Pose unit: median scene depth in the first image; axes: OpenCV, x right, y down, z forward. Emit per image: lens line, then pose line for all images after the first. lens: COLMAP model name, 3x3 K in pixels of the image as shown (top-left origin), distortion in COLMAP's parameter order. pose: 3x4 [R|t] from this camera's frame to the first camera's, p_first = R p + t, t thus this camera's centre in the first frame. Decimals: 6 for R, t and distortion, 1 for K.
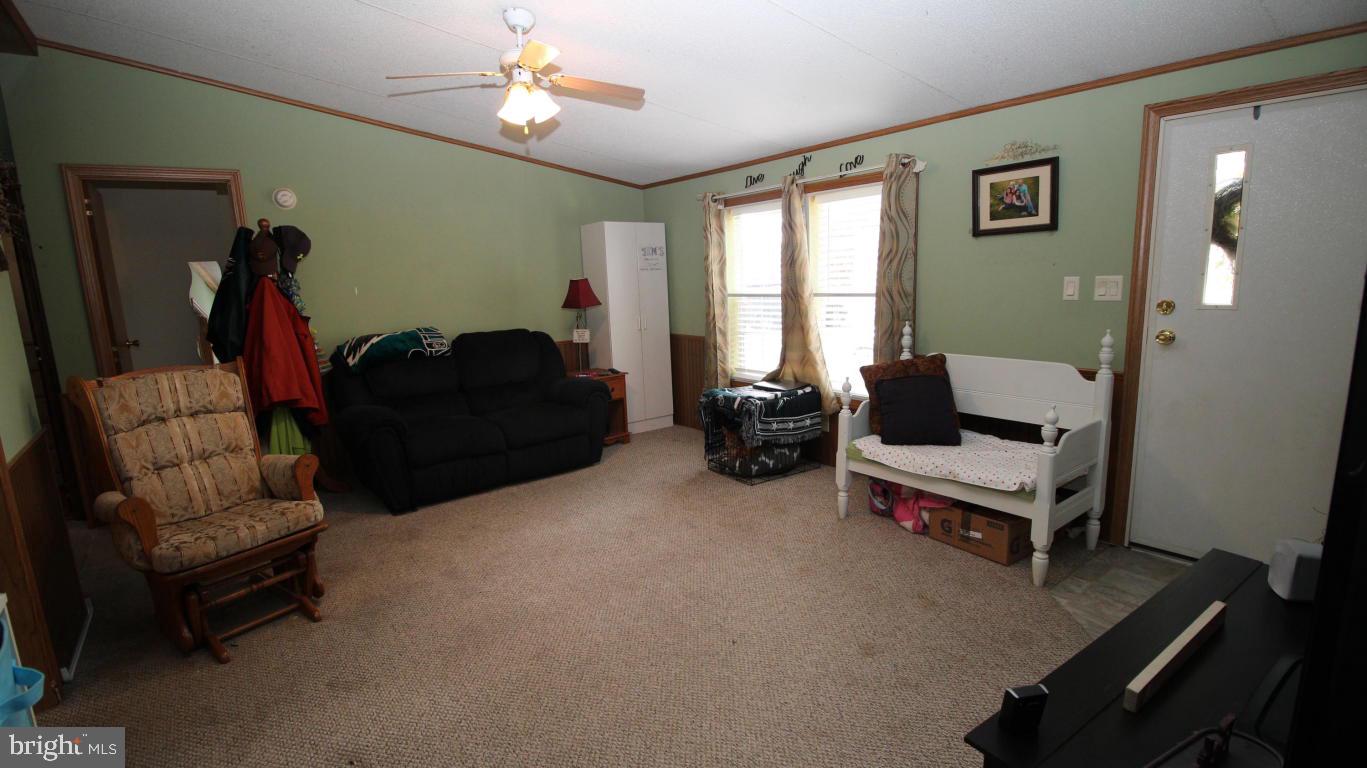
lens RADIAL K [[638.8, 0, 682.5], [0, 638.8, 385.8], [0, 0, 1]] dist [0.002950, -0.016037]
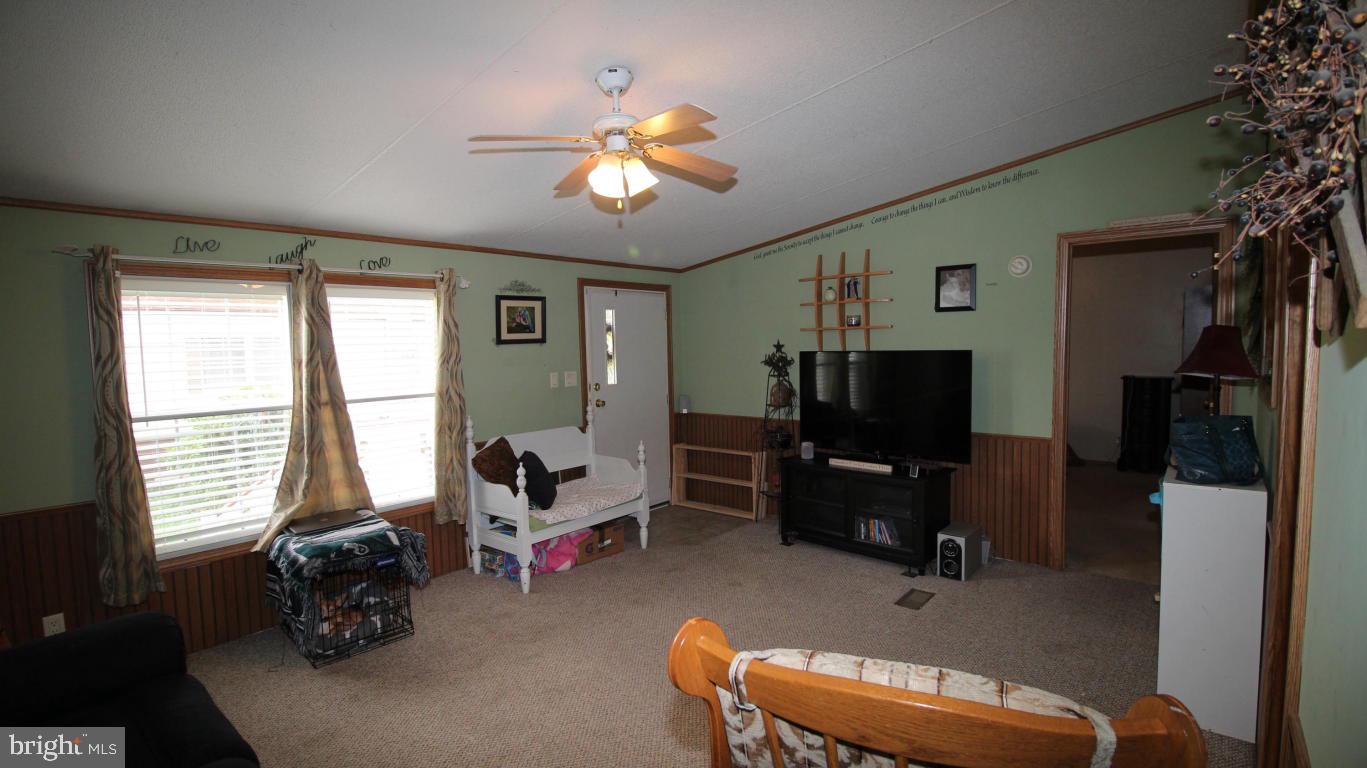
lens RADIAL K [[638.8, 0, 682.5], [0, 638.8, 385.8], [0, 0, 1]] dist [0.002950, -0.016037]
pose [[-0.216948, -0.022973, 0.975913, -0.944383], [0.202109, 0.977005, 0.067927, -0.173820], [-0.955032, 0.211977, -0.207316, 0.983362]]
